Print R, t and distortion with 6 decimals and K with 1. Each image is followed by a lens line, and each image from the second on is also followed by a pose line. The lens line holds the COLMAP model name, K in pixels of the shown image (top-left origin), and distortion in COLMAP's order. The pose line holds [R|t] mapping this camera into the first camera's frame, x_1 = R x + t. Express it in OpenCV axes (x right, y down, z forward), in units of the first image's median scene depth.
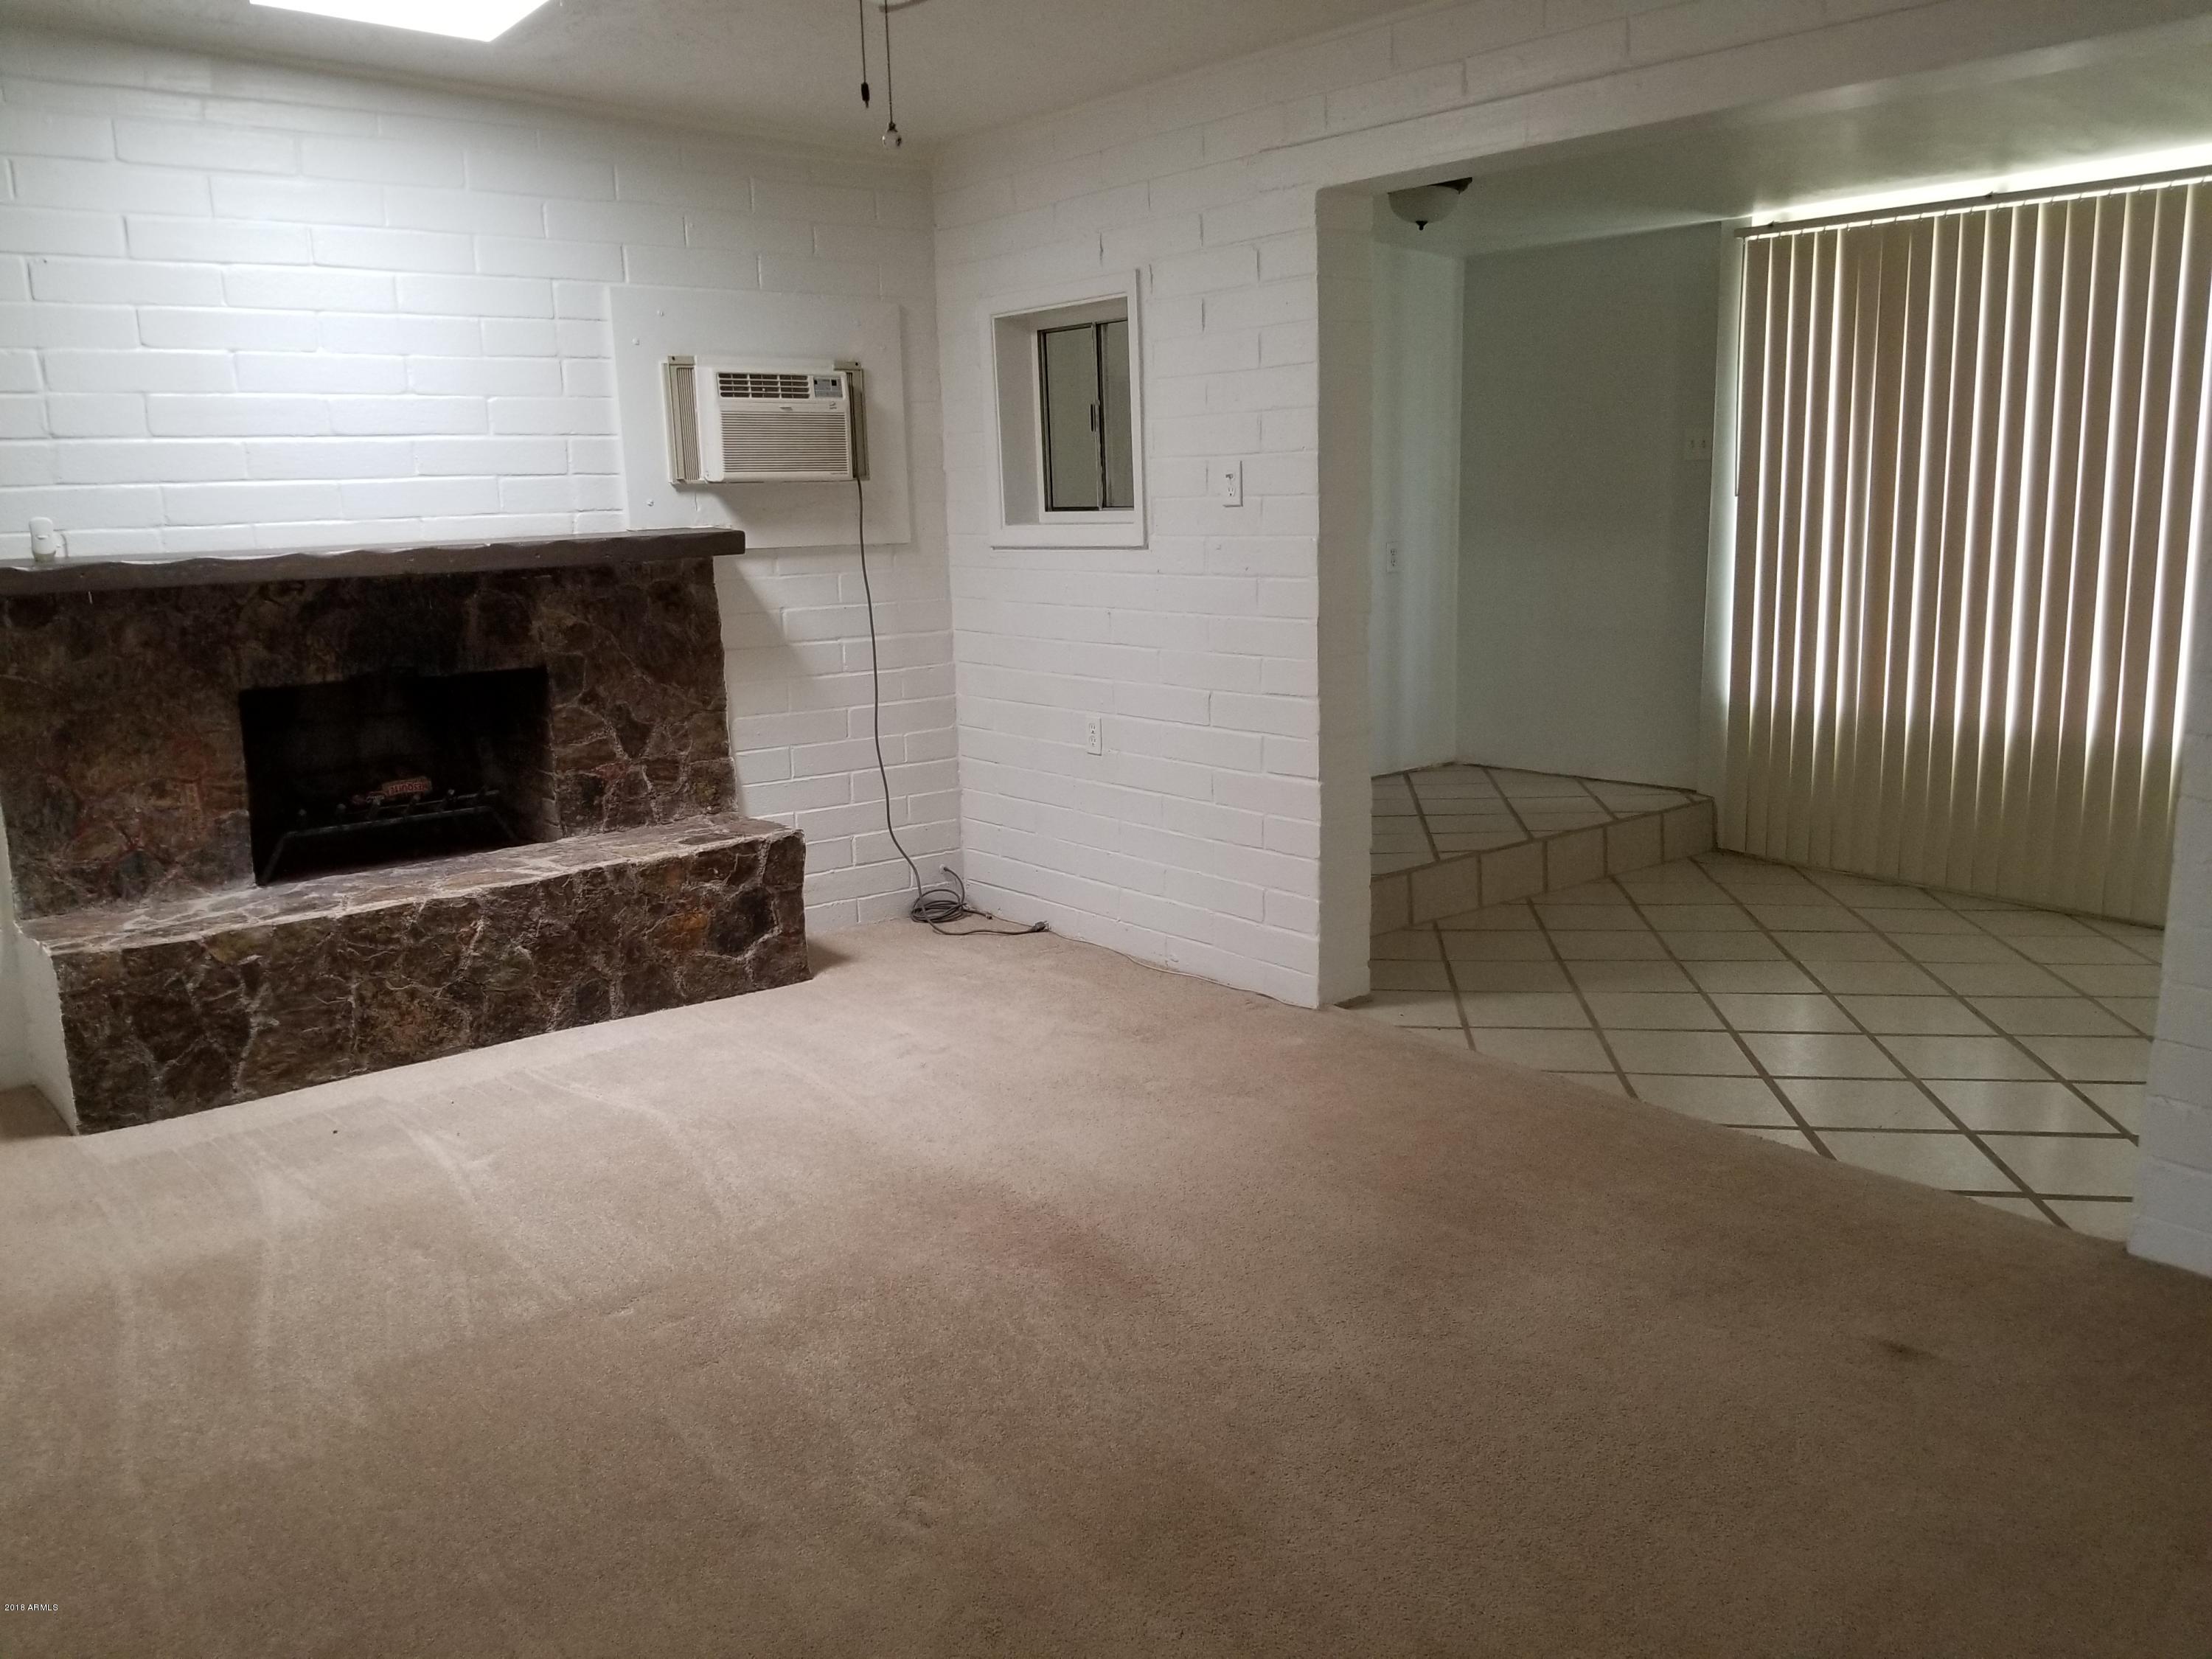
lens RADIAL K [[1714.2, 0, 1106.0], [0, 1714.2, 829.5], [0, 0, 1]] dist [0.012414, -0.015672]
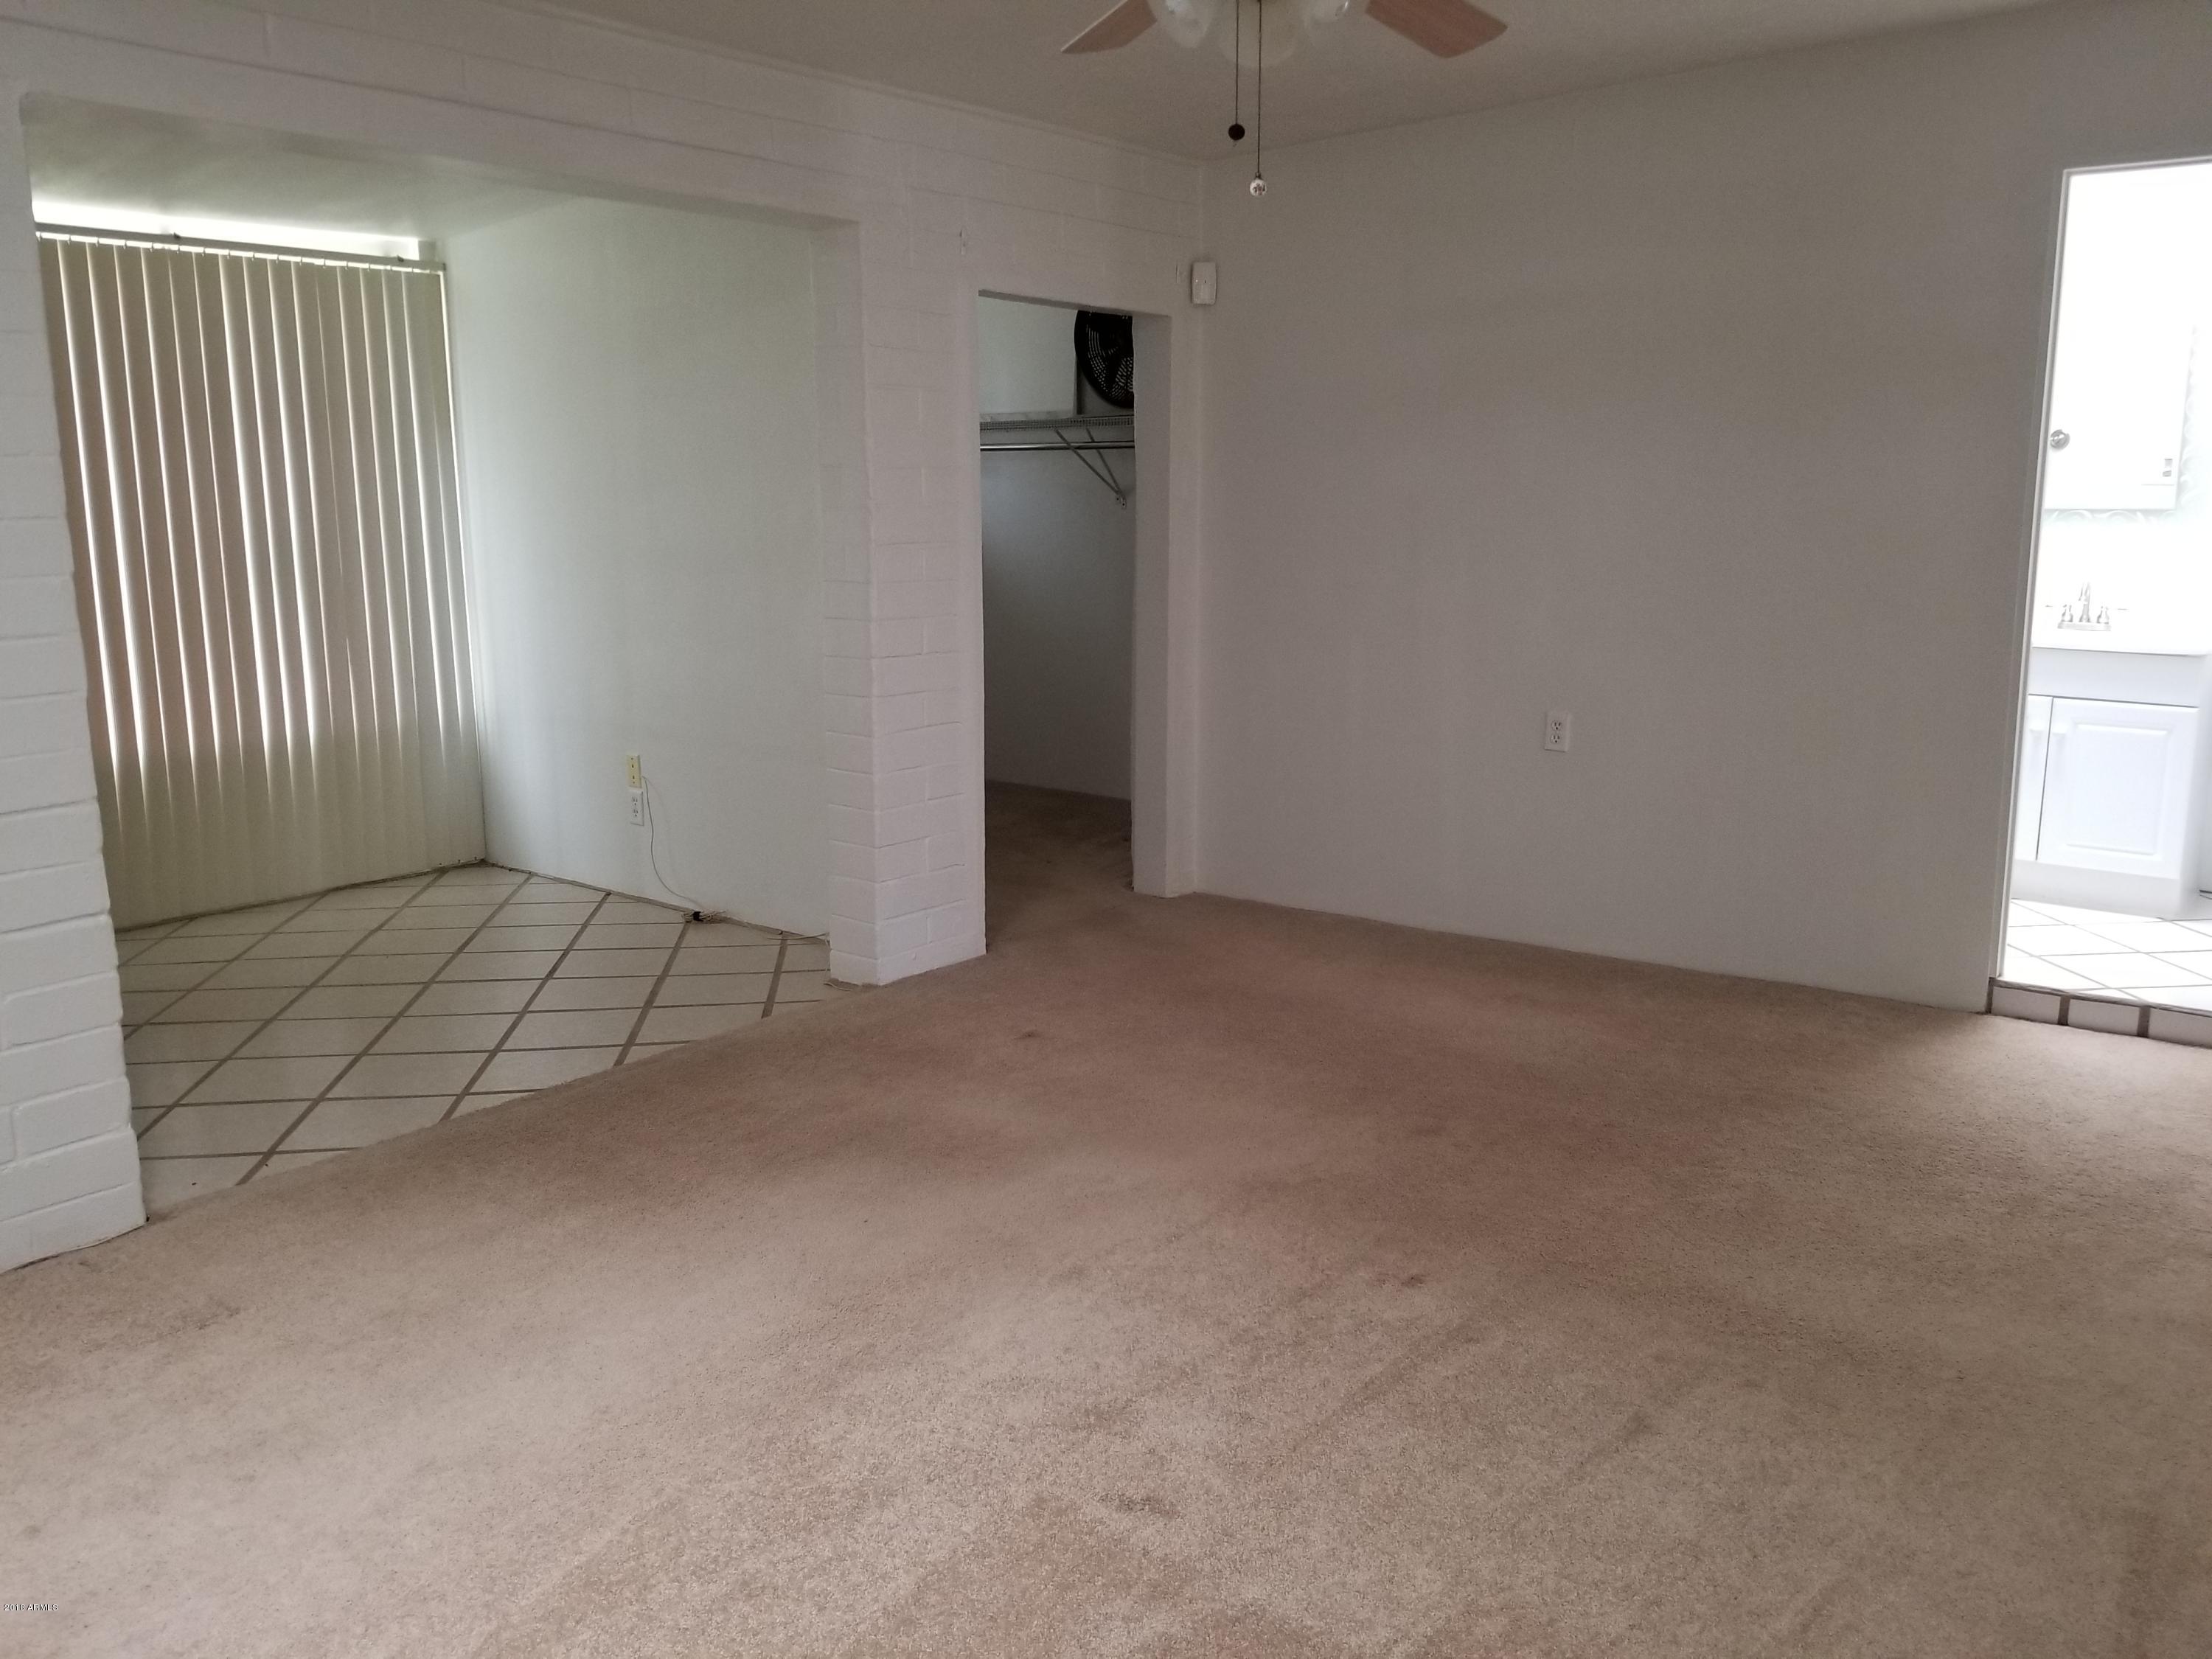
lens RADIAL K [[1714.2, 0, 1106.0], [0, 1714.2, 829.5], [0, 0, 1]] dist [0.012414, -0.015672]
pose [[-0.233320, -0.166607, 0.958021, -0.670950], [0.204452, 0.954785, 0.215837, -0.134857], [-0.950663, 0.246229, -0.188708, 0.749054]]
